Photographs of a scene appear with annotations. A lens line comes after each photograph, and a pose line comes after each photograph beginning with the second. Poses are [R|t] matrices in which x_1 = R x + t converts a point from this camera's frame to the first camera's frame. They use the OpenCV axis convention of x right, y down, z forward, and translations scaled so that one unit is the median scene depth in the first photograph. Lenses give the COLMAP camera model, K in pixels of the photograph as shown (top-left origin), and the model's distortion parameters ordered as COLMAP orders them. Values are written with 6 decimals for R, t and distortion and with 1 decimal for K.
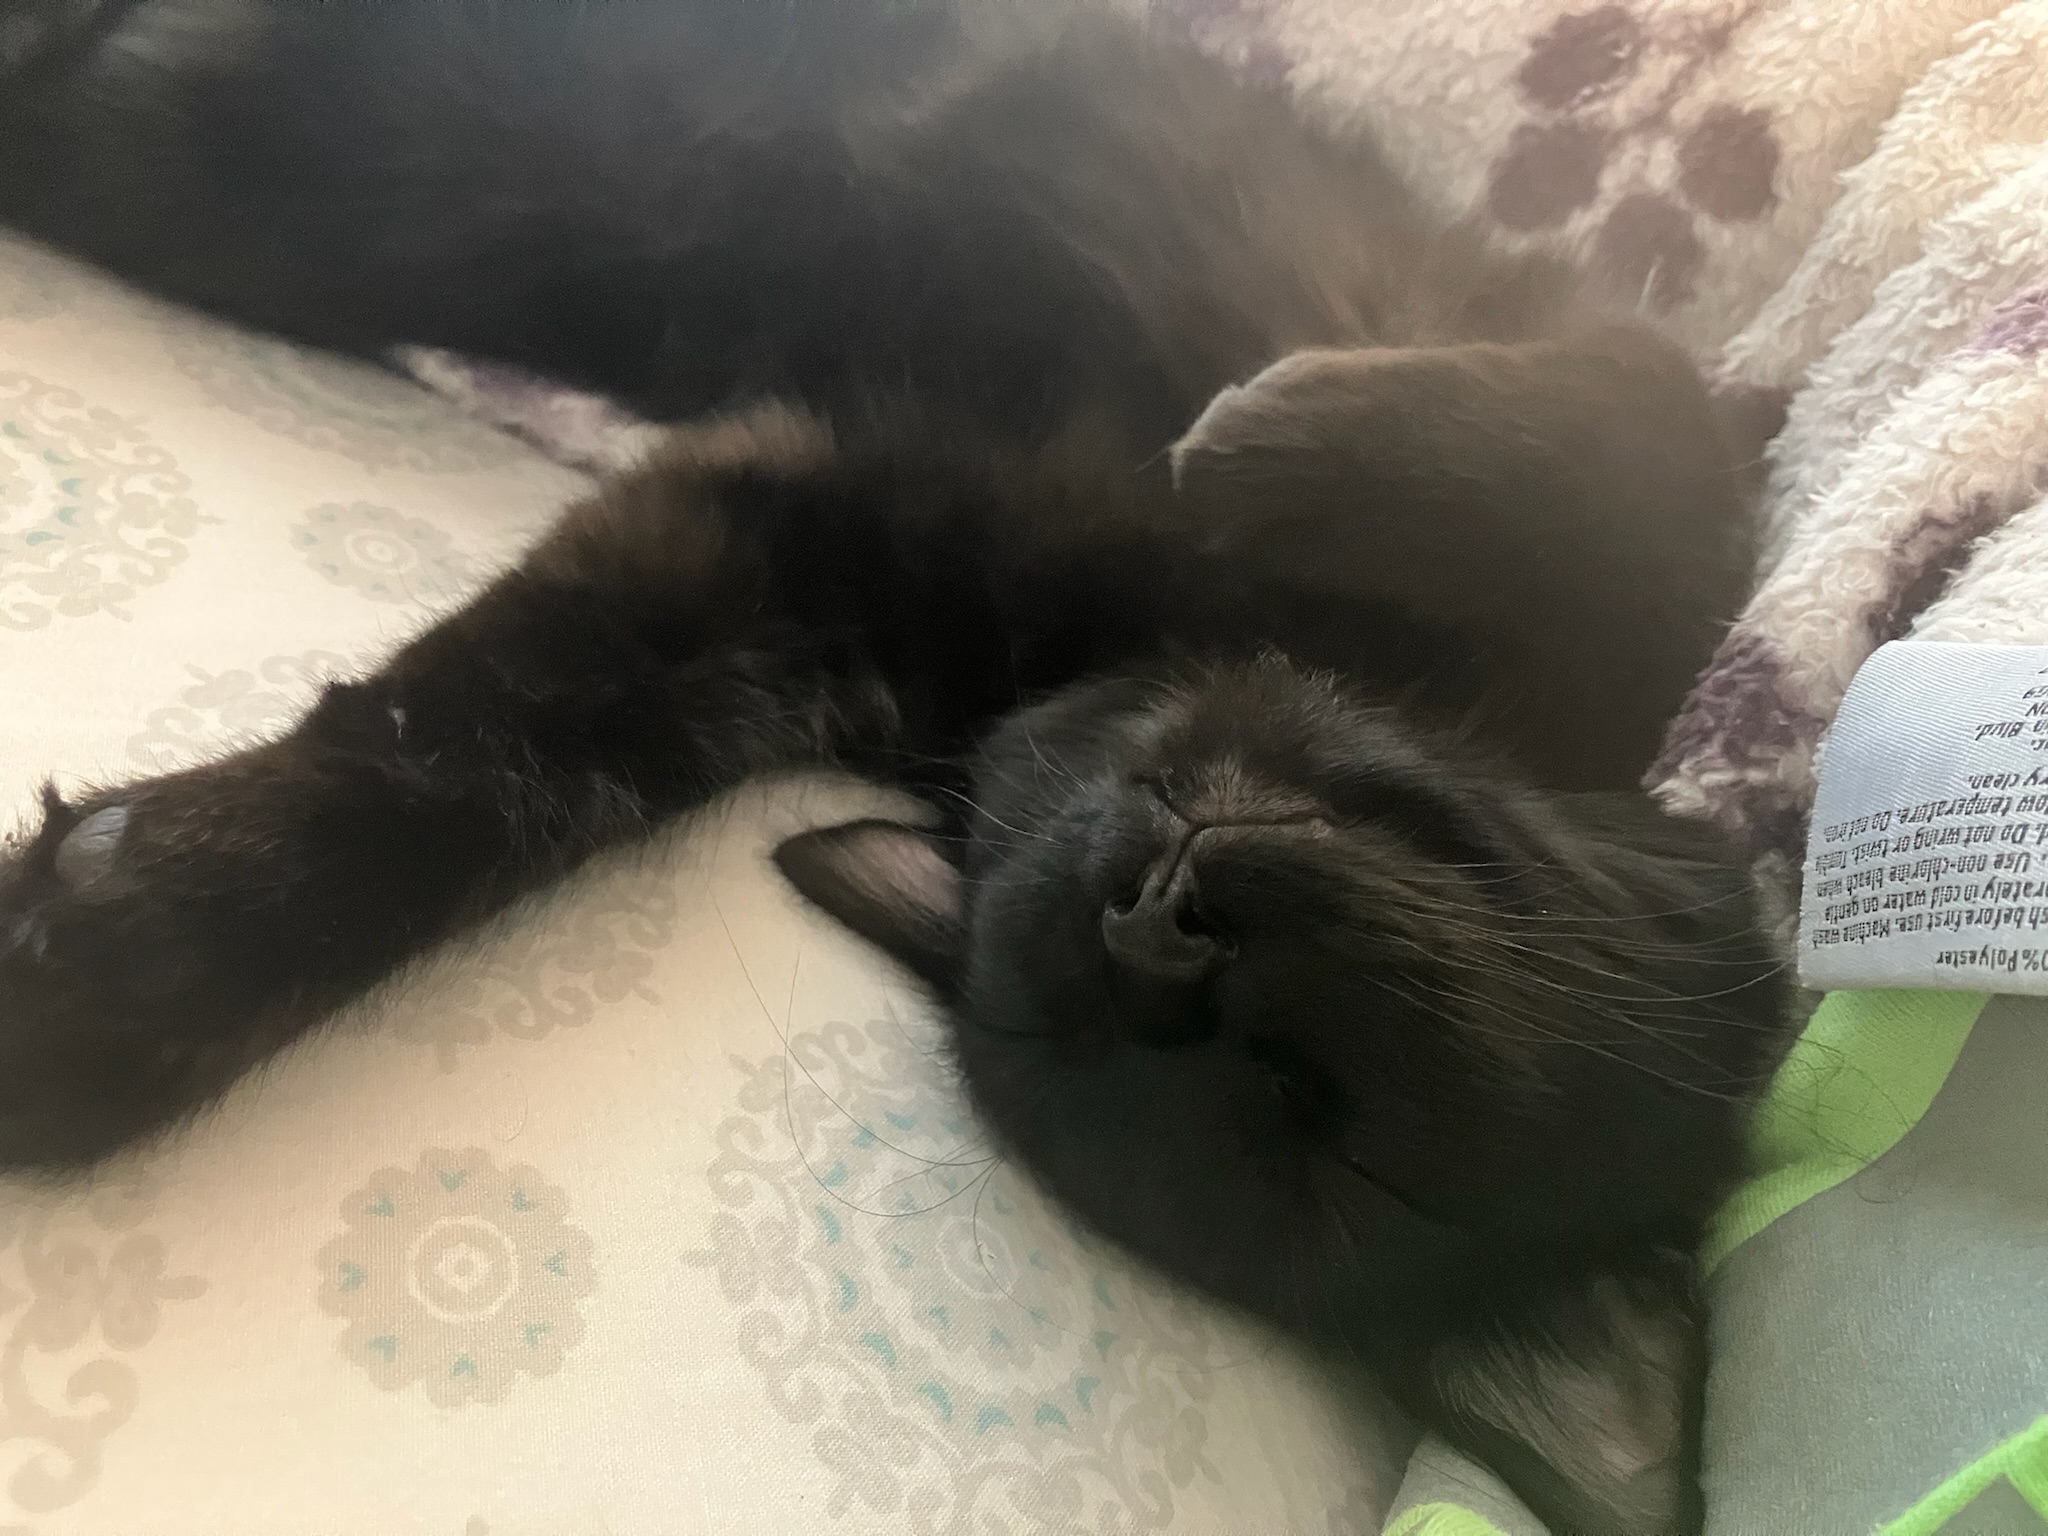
lens RADIAL K [[1713.4, 0, 1024.0], [0, 1713.4, 768.0], [0, 0, 1]] dist [0.073163, -0.119219]
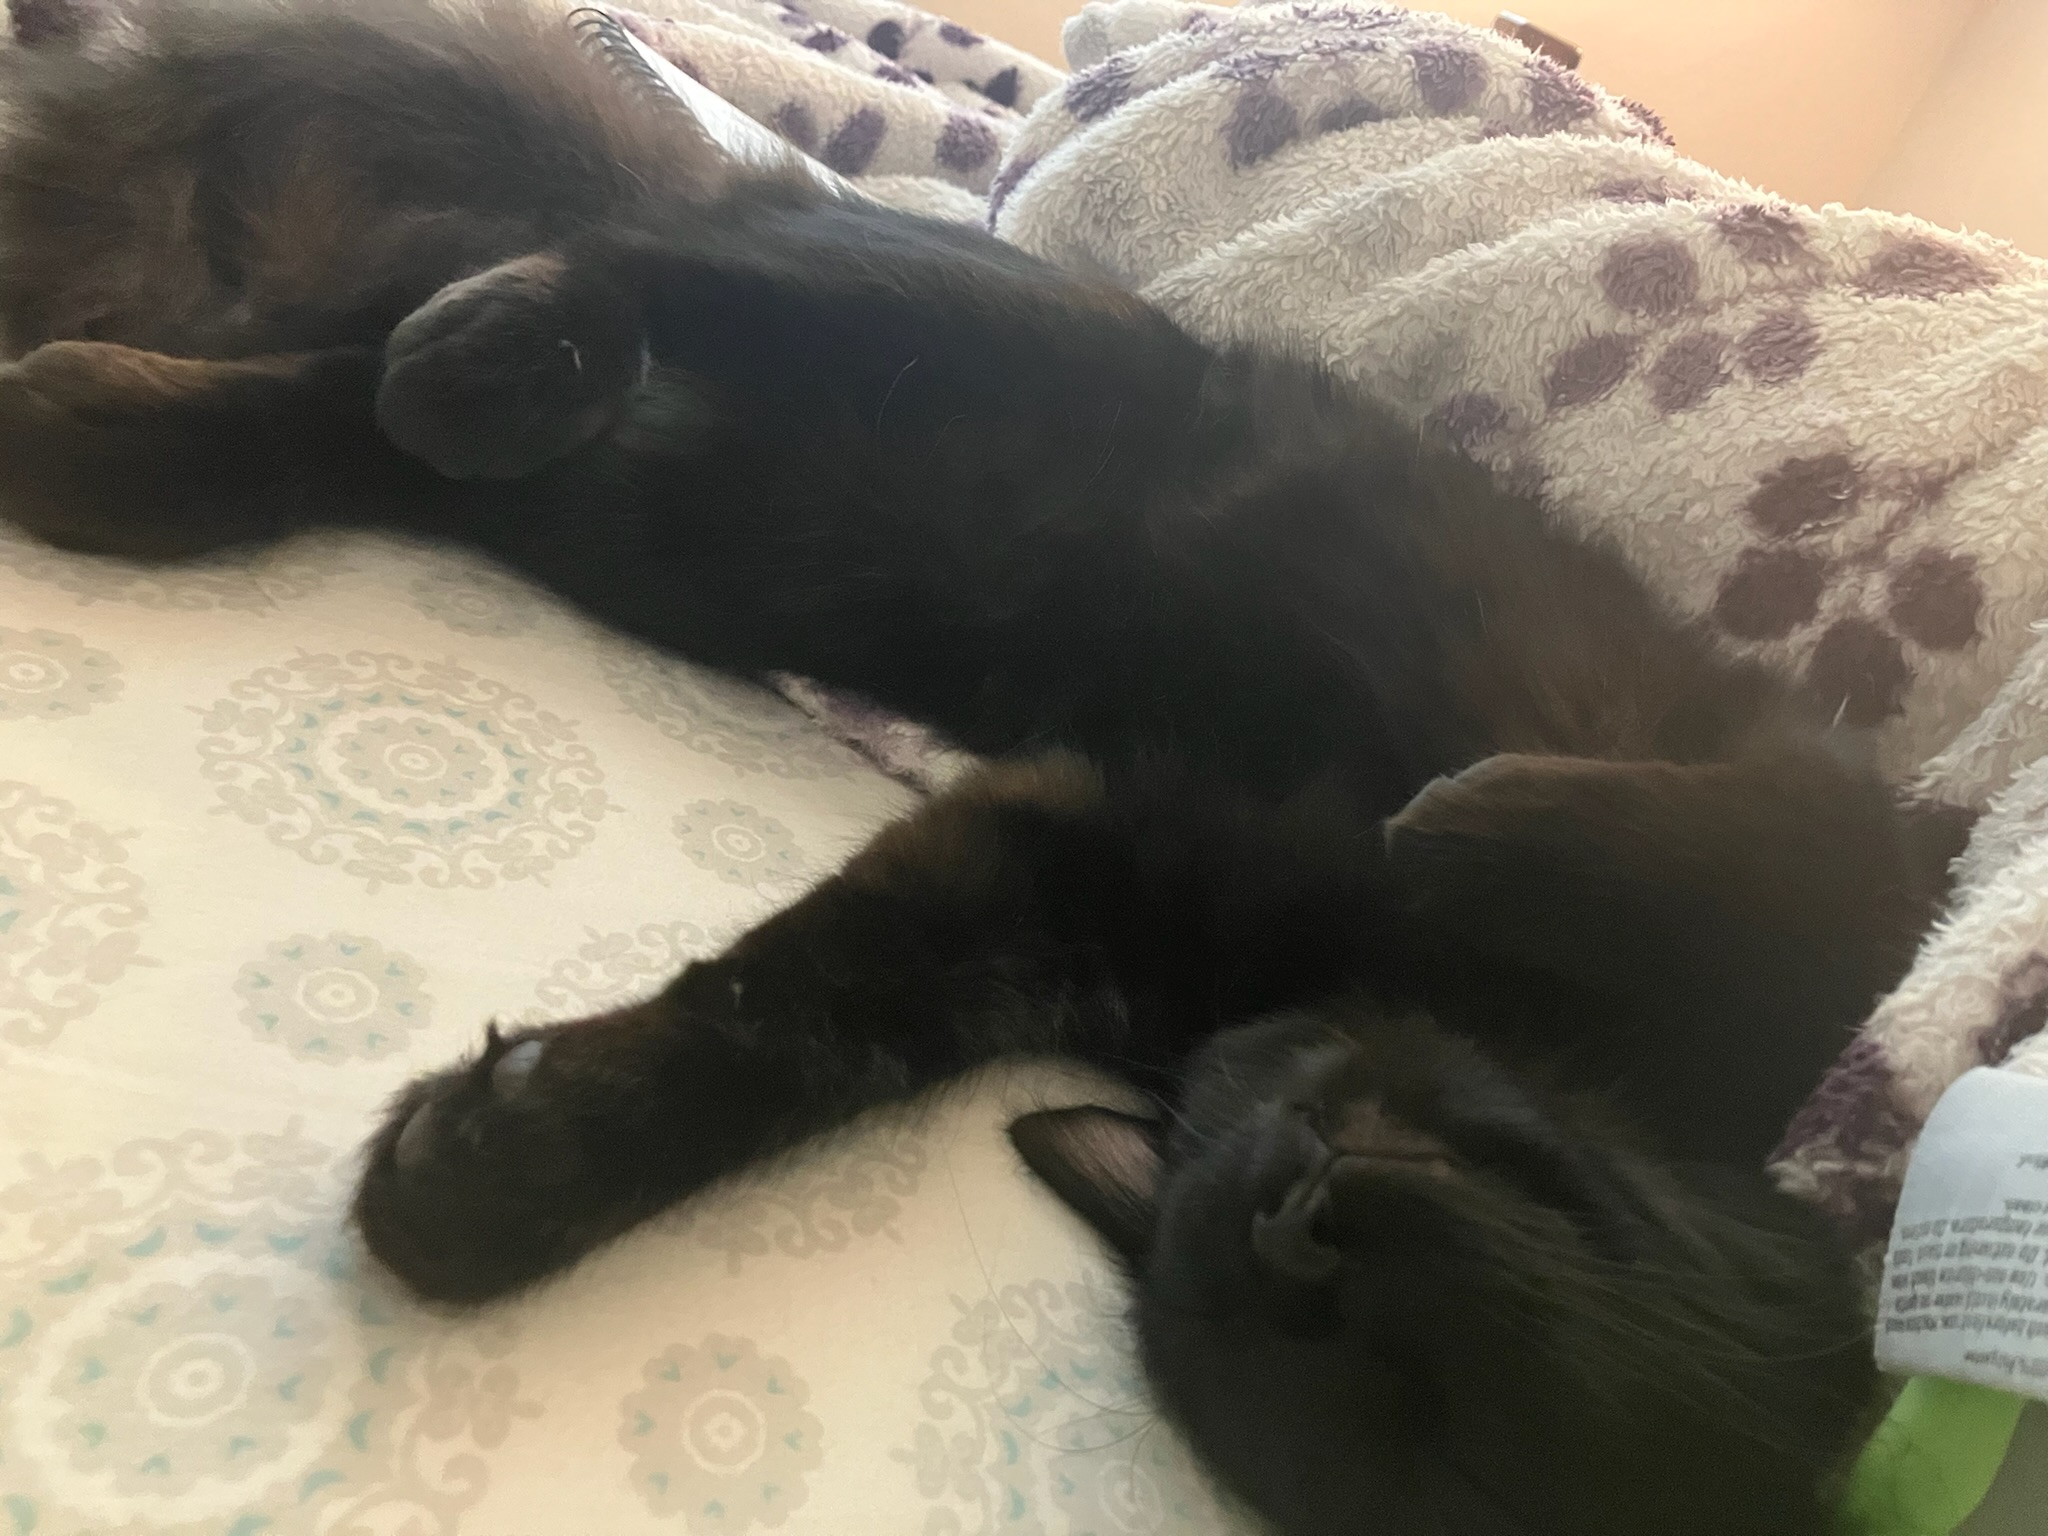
lens RADIAL K [[1686.2, 0, 1024.0], [0, 1686.2, 768.0], [0, 0, 1]] dist [-0.000189, 0.099266]
pose [[0.979421, 0.081861, -0.184483, 0.068111], [-0.109905, 0.982965, -0.147313, -0.028522], [0.169281, 0.164557, 0.971733, -0.211090]]
